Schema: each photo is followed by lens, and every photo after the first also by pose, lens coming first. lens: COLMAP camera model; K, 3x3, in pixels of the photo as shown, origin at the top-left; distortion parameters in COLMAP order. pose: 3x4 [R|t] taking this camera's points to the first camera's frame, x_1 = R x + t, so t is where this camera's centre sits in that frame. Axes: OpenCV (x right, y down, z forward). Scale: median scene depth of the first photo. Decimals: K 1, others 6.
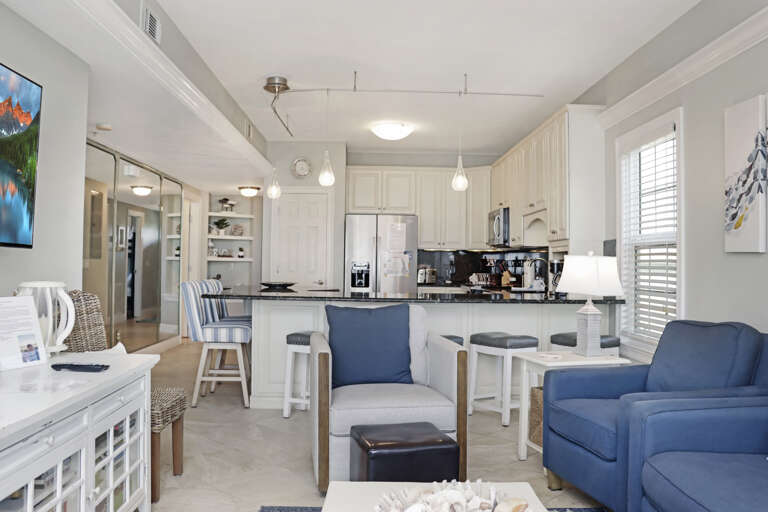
lens RADIAL K [[631.5, 0, 390.2], [0, 631.5, 257.8], [0, 0, 1]] dist [-0.181456, 0.192976]
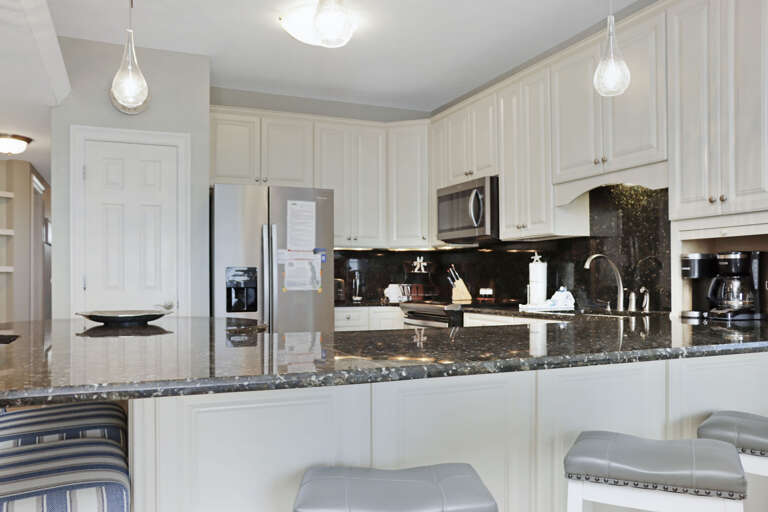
lens RADIAL K [[637.0, 0, 395.0], [0, 637.0, 280.9], [0, 0, 1]] dist [-0.141515, 0.094381]
pose [[0.926166, -0.018465, 0.376665, -0.130890], [0.012801, 0.999764, 0.017535, 0.010552], [-0.376900, -0.011418, 0.926184, 0.423081]]
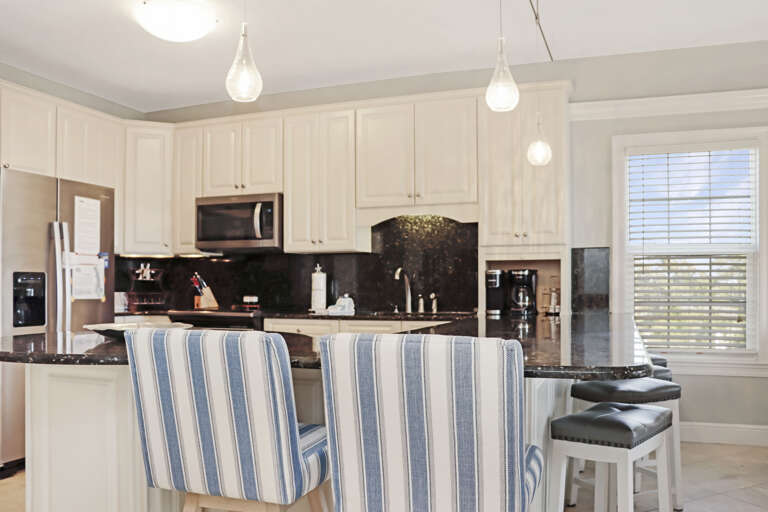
lens RADIAL K [[637.0, 0, 395.0], [0, 637.0, 280.9], [0, 0, 1]] dist [-0.141515, 0.094381]
pose [[0.371535, -0.005376, 0.928403, -0.364688], [-0.004628, 0.999960, 0.007642, 0.008385], [-0.928407, -0.007136, 0.371495, 0.578574]]
